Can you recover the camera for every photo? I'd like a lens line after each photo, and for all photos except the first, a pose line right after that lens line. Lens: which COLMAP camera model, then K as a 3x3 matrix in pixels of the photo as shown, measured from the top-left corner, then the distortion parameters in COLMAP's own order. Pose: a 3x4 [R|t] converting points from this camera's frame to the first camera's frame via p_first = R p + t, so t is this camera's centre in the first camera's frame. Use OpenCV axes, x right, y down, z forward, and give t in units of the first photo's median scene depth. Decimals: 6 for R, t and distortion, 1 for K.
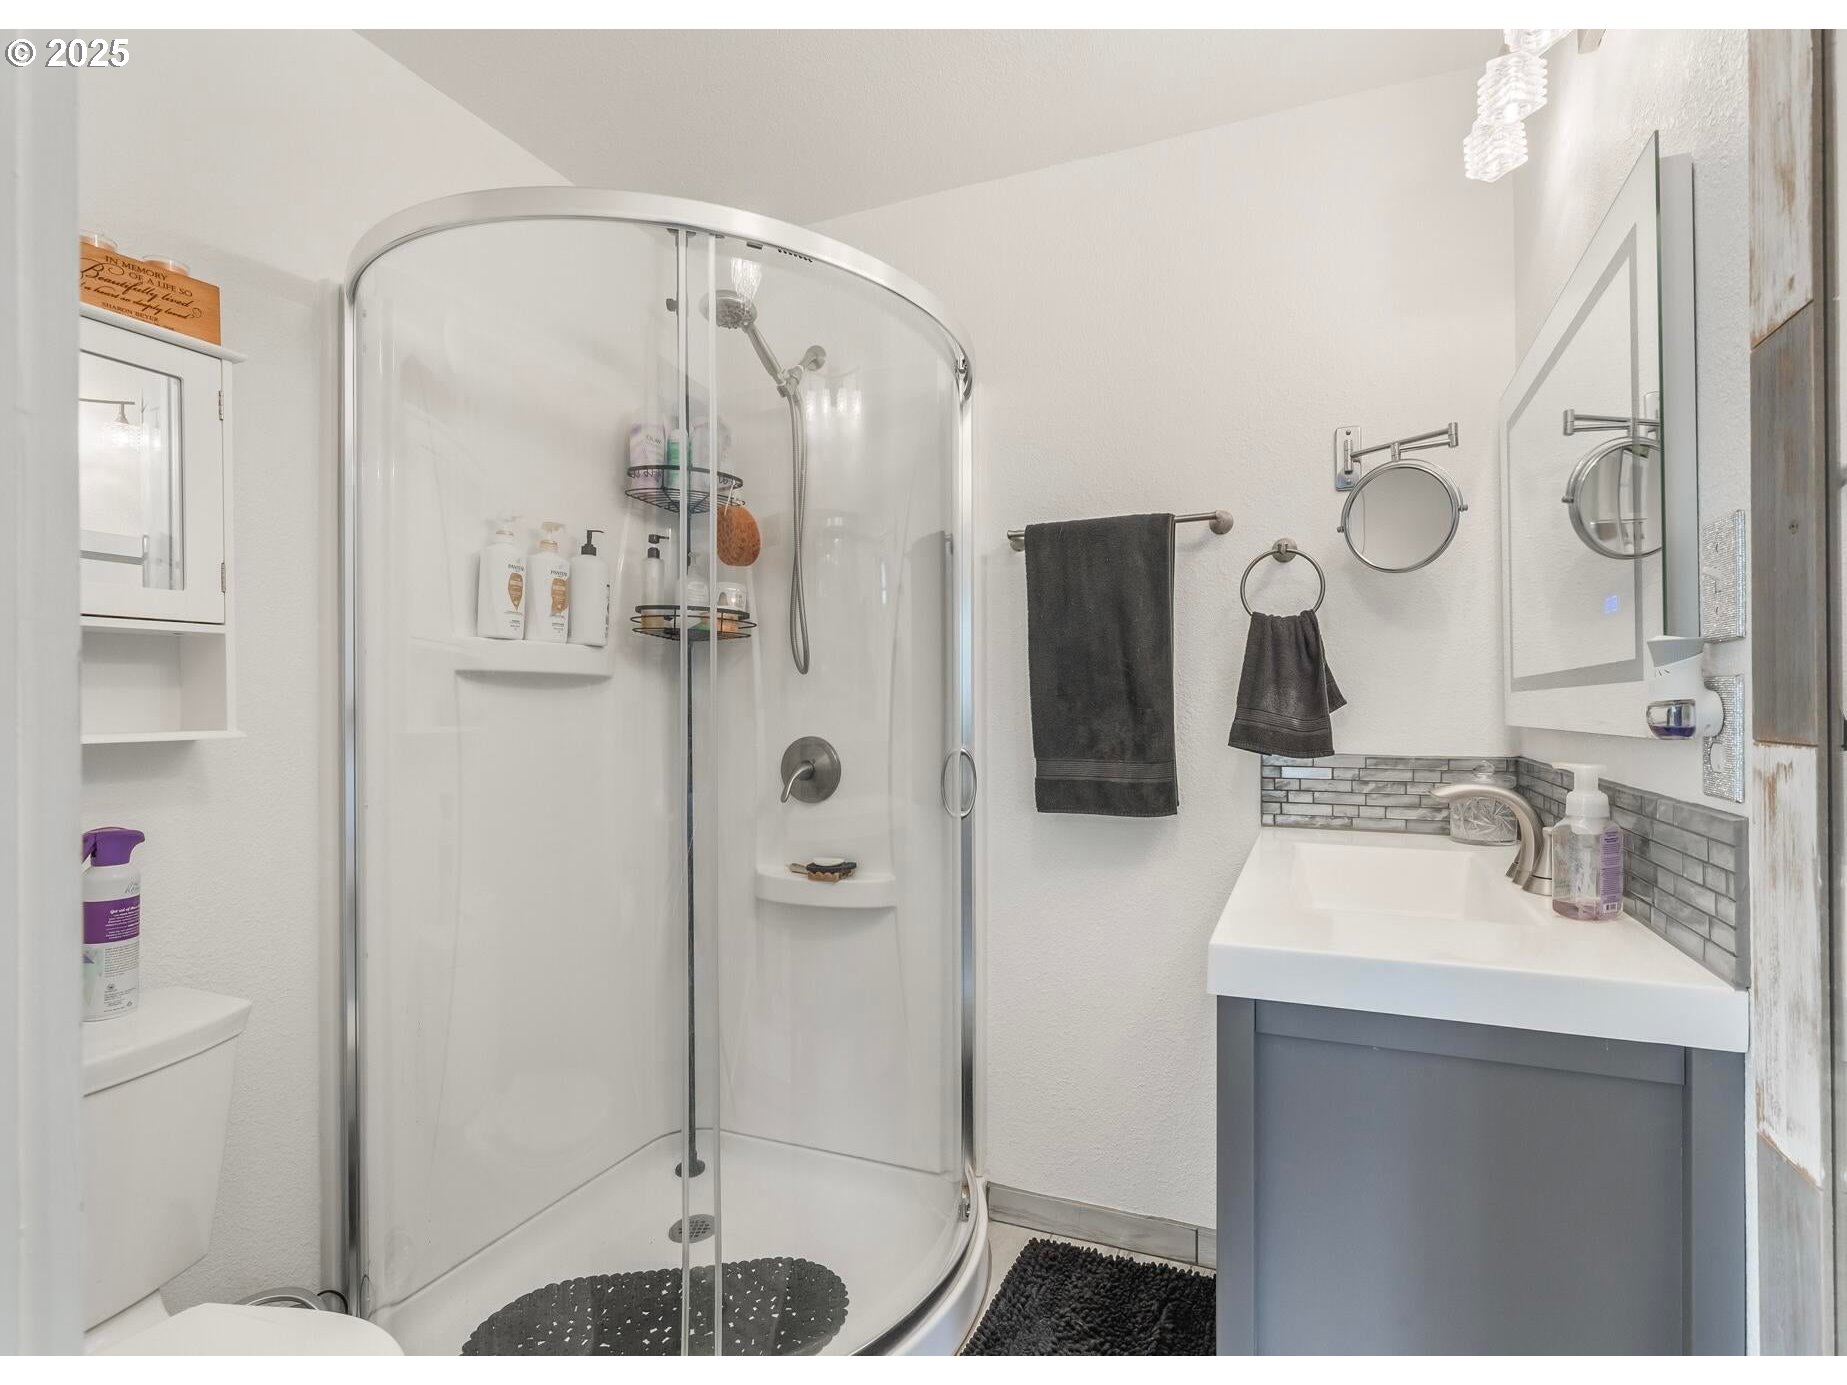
lens RADIAL K [[873.4, 0, 923.0], [0, 873.4, 700.9], [0, 0, 1]] dist [0.000048, 0.001973]
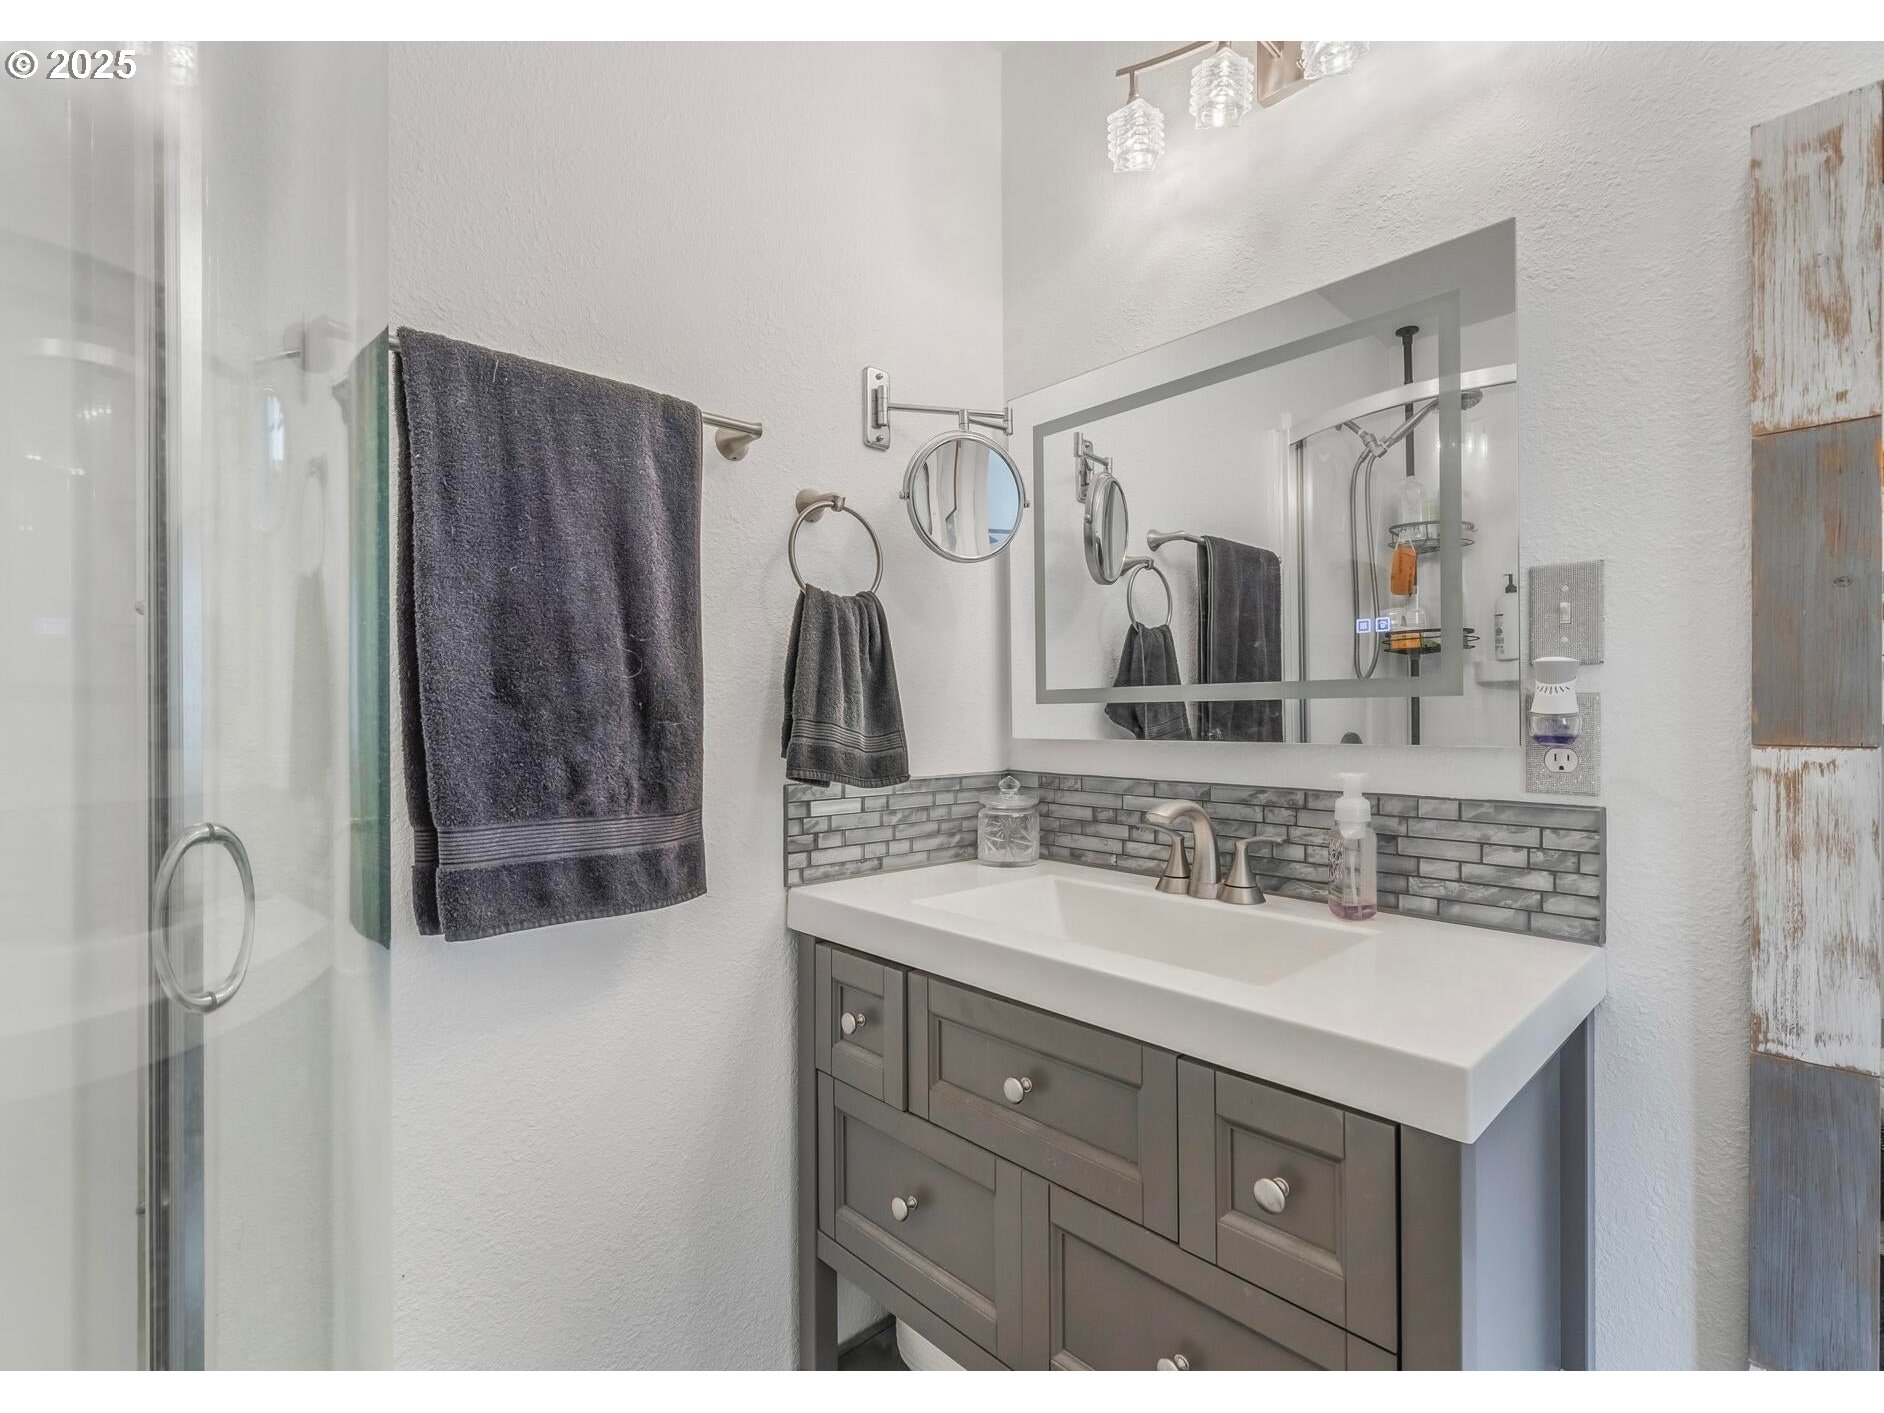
lens RADIAL K [[890.9, 0, 945.6], [0, 890.9, 710.9], [0, 0, 1]] dist [0.000048, 0.001973]
pose [[0.343441, 0.009495, 0.939126, -0.256033], [-0.004229, 0.999954, -0.008563, 0.005805], [-0.939165, -0.001031, 0.343466, 0.656960]]
